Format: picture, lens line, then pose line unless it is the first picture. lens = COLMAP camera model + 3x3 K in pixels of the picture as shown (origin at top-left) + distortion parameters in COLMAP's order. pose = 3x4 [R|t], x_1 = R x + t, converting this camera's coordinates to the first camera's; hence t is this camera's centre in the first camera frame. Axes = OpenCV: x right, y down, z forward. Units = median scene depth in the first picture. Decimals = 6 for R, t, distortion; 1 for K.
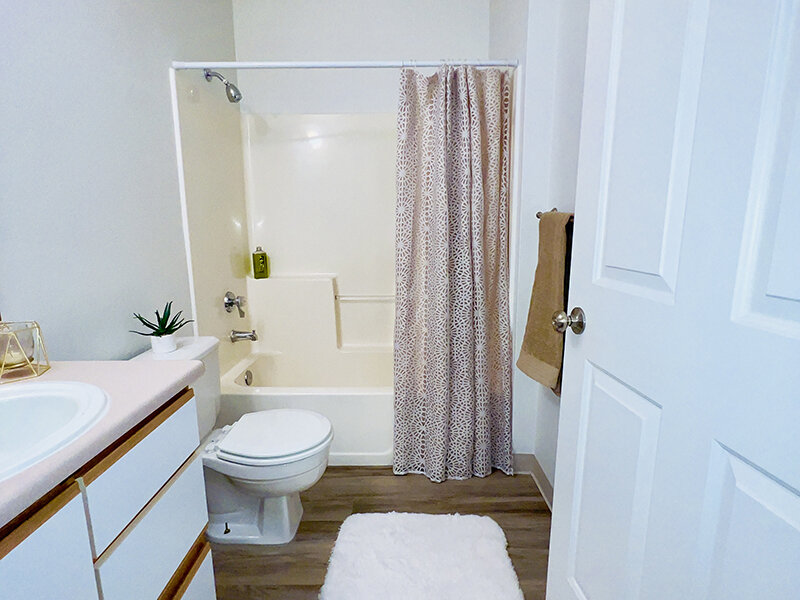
lens RADIAL K [[426.2, 0, 399.8], [0, 426.2, 290.4], [0, 0, 1]] dist [-0.006124, -0.002391]
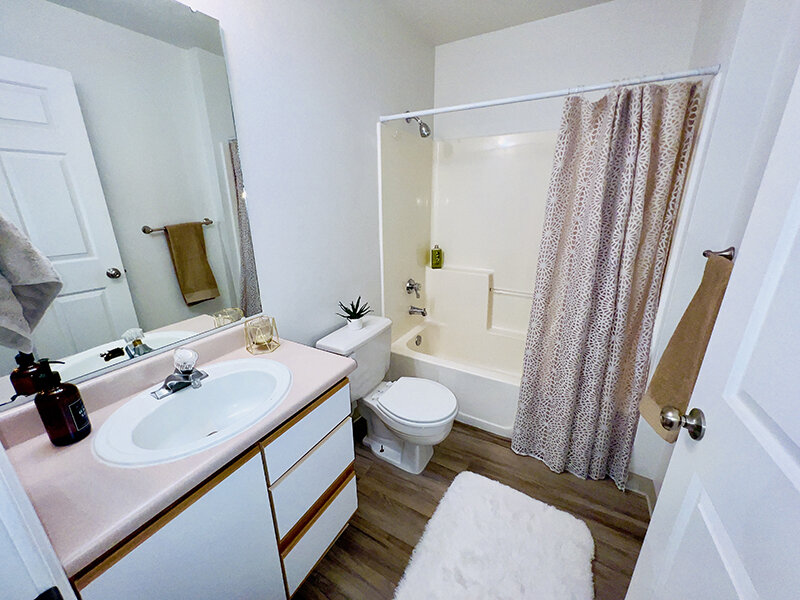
lens RADIAL K [[320.8, 0, 396.5], [0, 320.8, 290.8], [0, 0, 1]] dist [-0.002819, -0.001249]
pose [[0.865865, 0.142495, -0.479555, 0.084186], [-0.078951, 0.985487, 0.150275, -0.136483], [0.494008, -0.092256, 0.864549, 0.072853]]
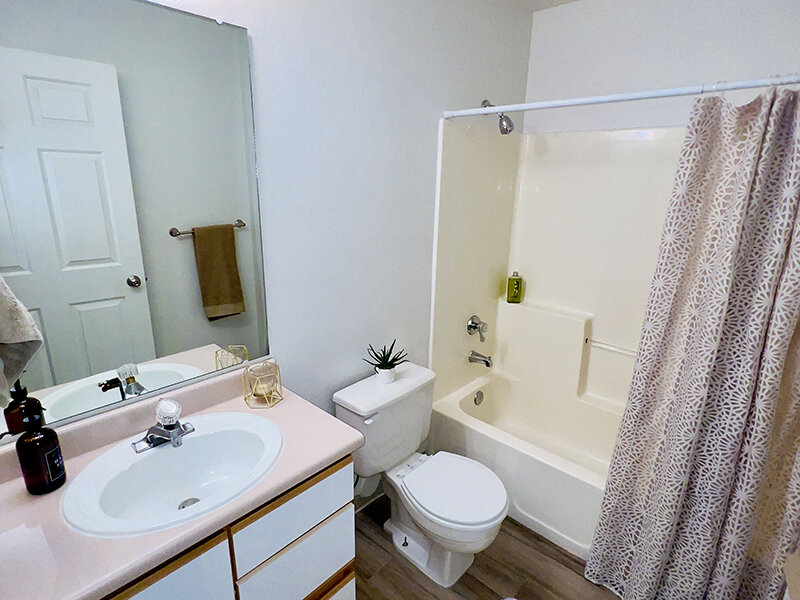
lens RADIAL K [[426.2, 0, 401.6], [0, 426.2, 285.6], [0, 0, 1]] dist [-0.006124, -0.002391]
pose [[0.738859, 0.193871, -0.645369, 0.158875], [-0.137746, 0.980950, 0.136980, -0.226821], [0.659631, -0.012312, 0.751489, 0.105494]]
